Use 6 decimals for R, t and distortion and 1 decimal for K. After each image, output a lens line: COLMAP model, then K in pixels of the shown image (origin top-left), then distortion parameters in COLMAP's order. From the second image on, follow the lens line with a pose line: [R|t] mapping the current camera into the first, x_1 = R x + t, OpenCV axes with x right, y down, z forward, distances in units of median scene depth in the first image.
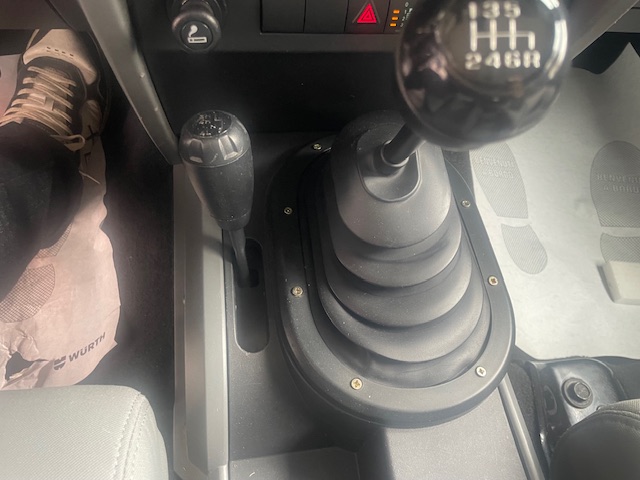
lens RADIAL K [[481.0, 0, 319.6], [0, 481.0, 236.7], [0, 0, 1]] dist [0.081230, -0.101410]
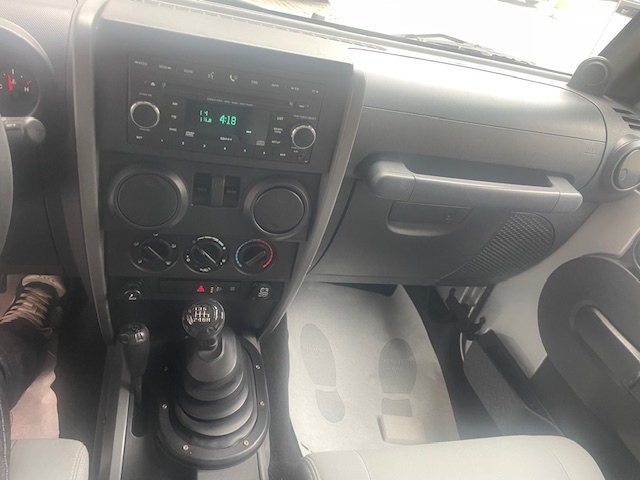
lens RADIAL K [[481.0, 0, 317.3], [0, 481.0, 241.7], [0, 0, 1]] dist [0.081230, -0.101410]
pose [[0.989728, 0.050698, 0.133668, 0.170822], [0.002478, 0.928781, -0.370620, 0.137058], [-0.142938, 0.367144, 0.919116, -0.764618]]
